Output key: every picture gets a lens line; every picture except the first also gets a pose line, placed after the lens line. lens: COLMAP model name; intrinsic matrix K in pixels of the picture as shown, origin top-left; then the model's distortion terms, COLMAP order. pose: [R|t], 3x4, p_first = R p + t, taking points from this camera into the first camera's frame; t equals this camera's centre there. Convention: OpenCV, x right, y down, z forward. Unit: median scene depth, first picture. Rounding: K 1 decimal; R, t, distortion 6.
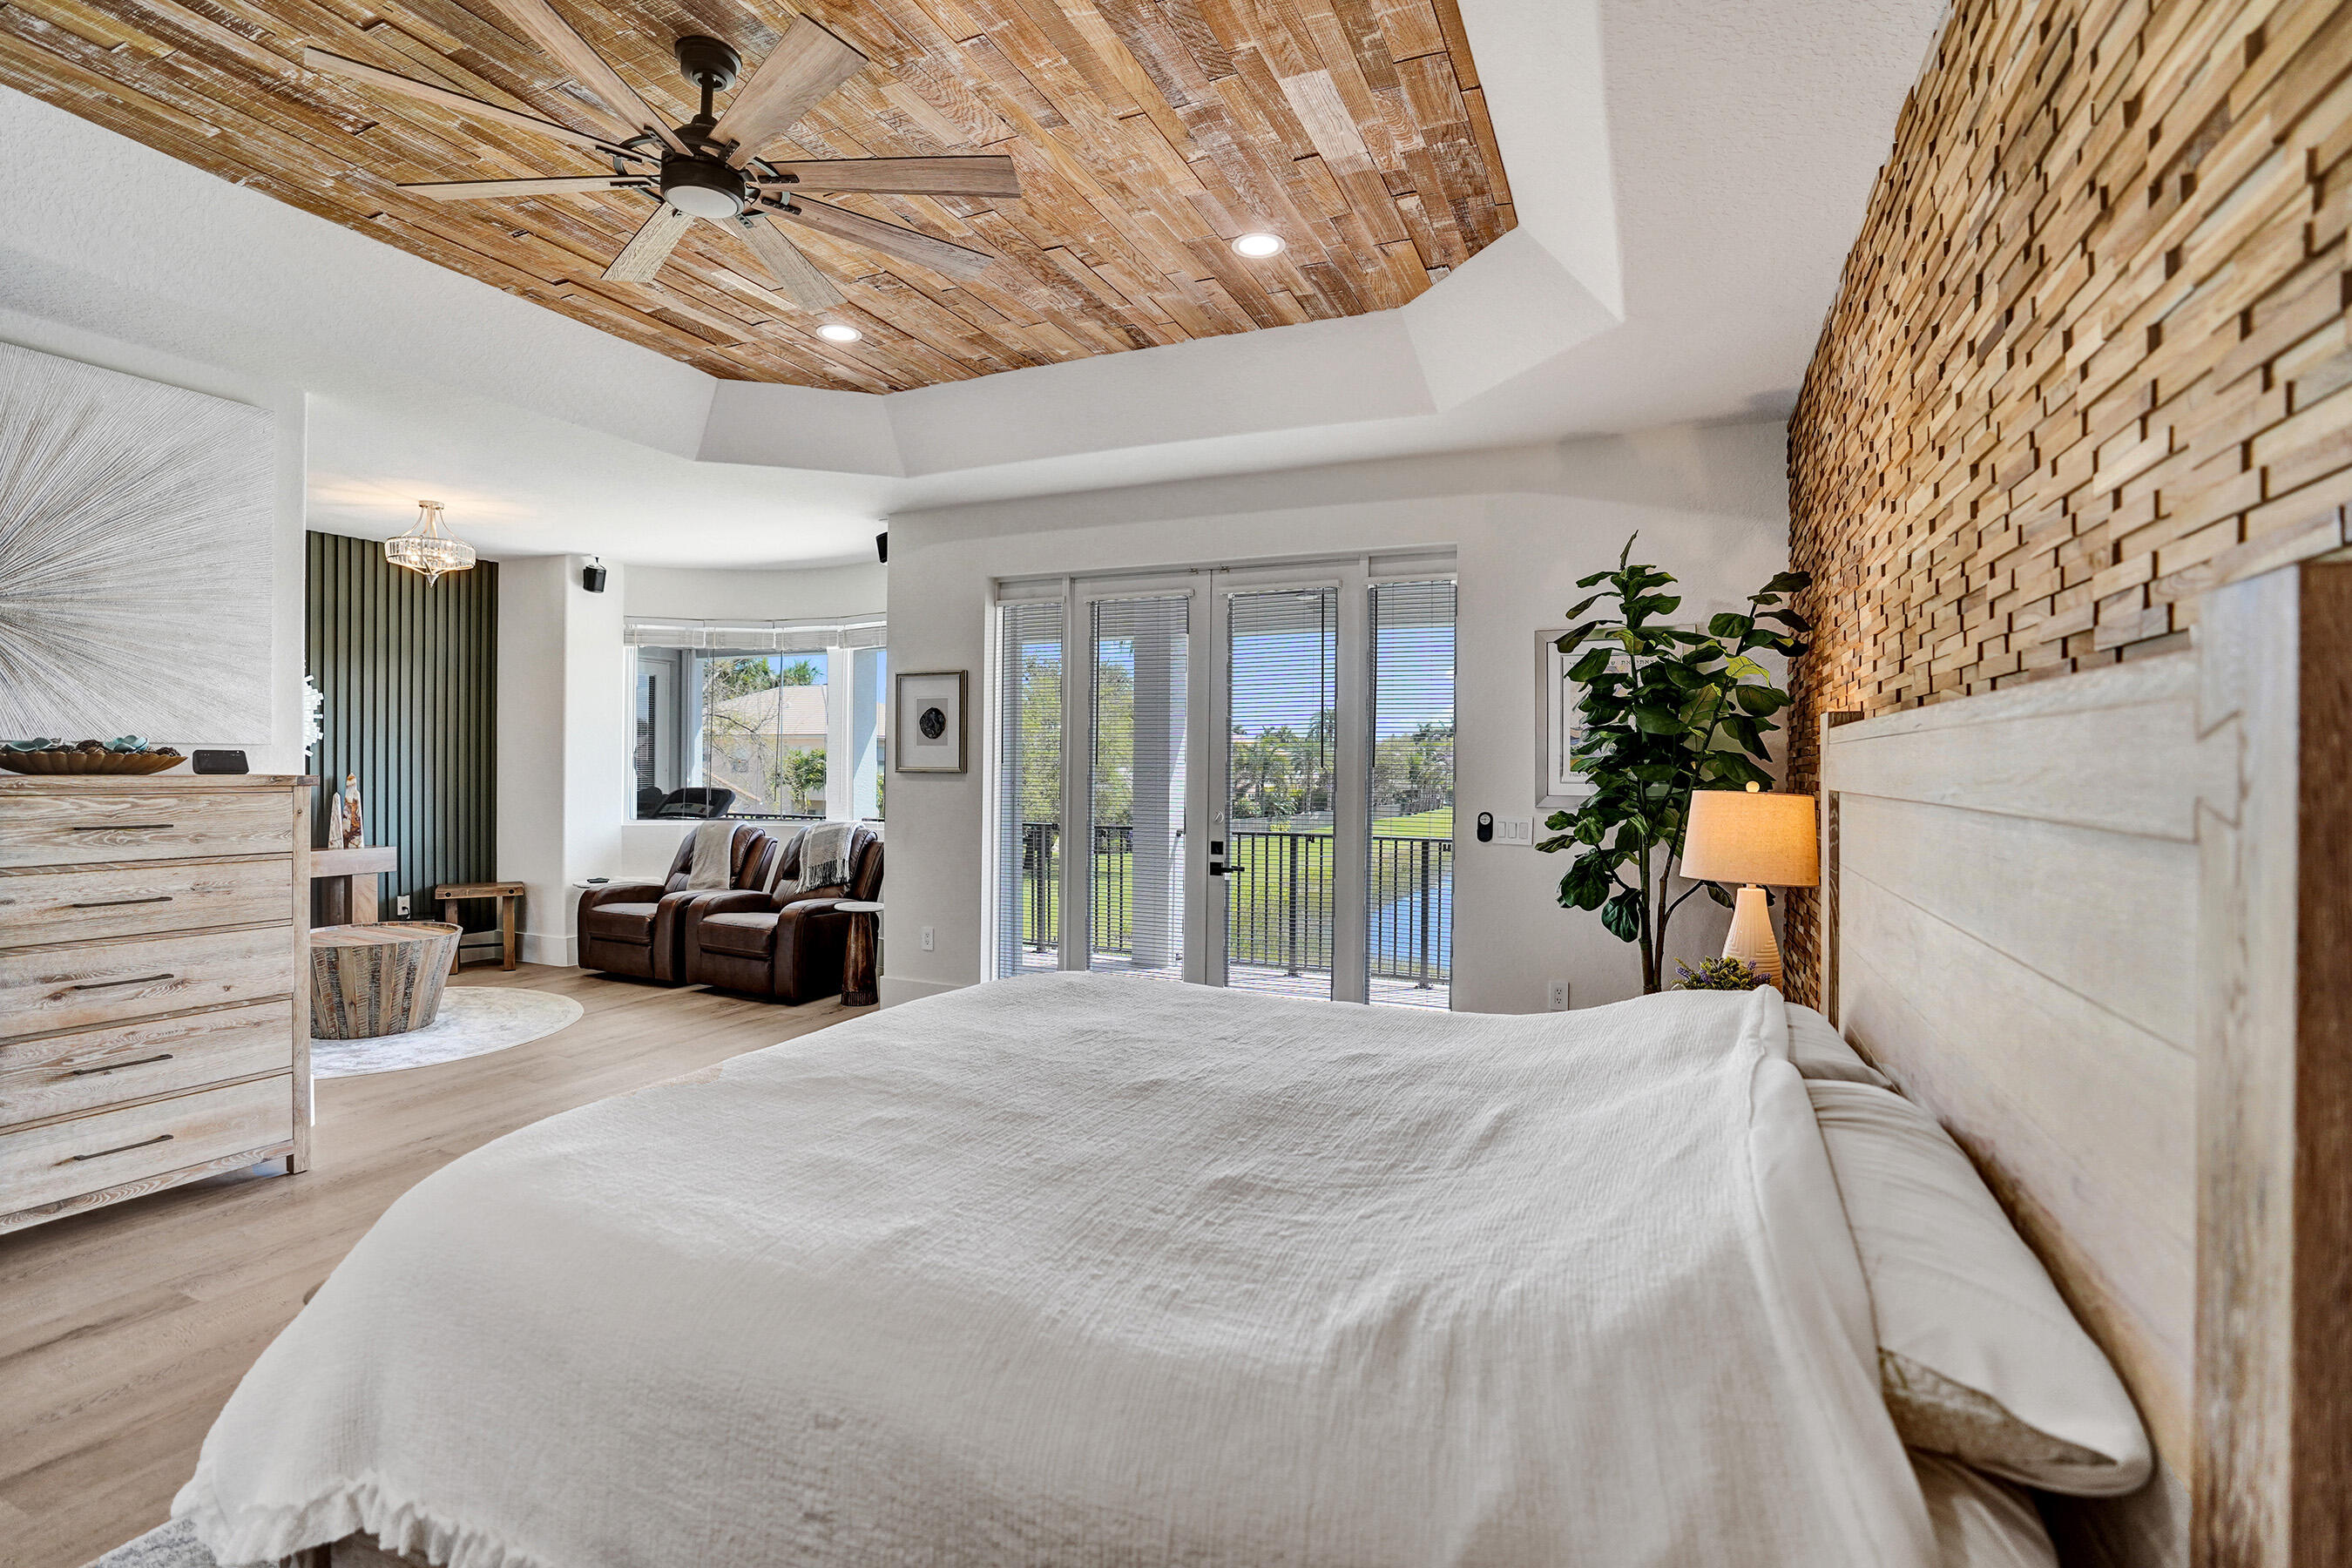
lens RADIAL K [[1068.4, 0, 1176.0], [0, 1068.4, 784.0], [0, 0, 1]] dist [-0.000702, -0.000084]
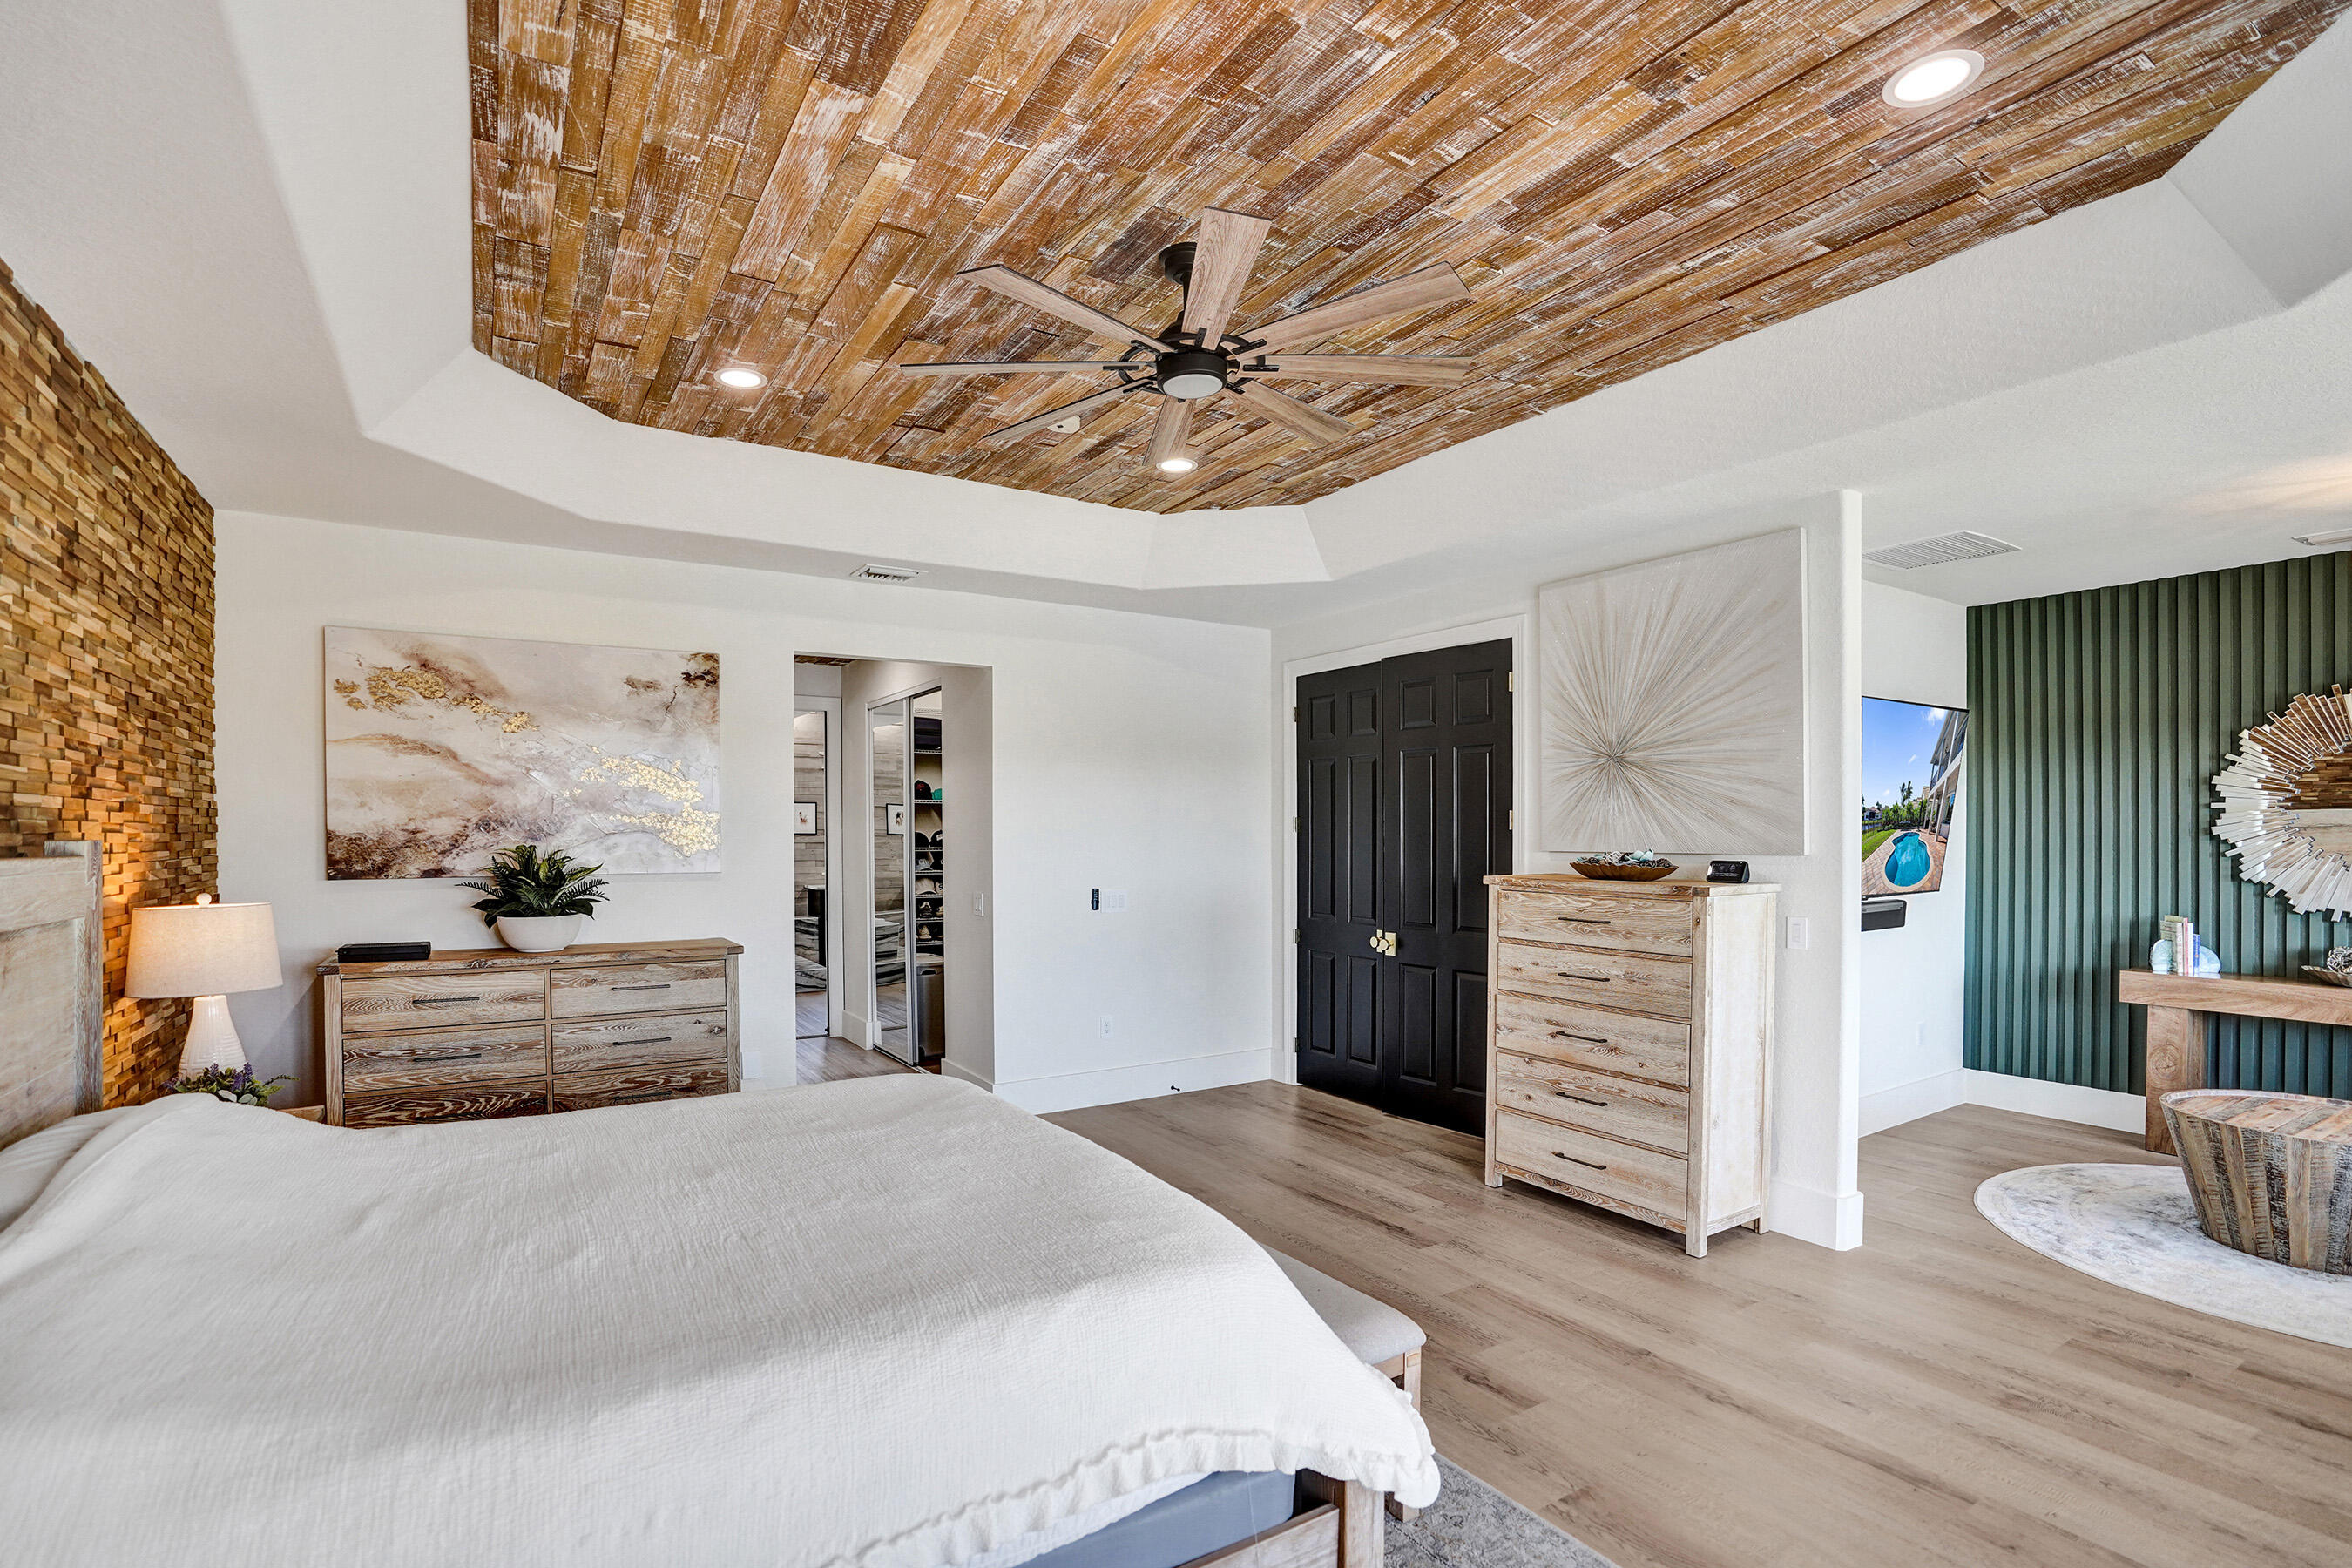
lens RADIAL K [[1142.6, 0, 1172.0], [0, 1142.6, 859.8], [0, 0, 1]] dist [-0.002392, -0.000640]
pose [[-0.534175, 0.017784, -0.845187, 0.473985], [-0.014793, 0.999429, 0.030379, -0.069018], [0.845244, 0.028730, -0.533607, 1.303728]]
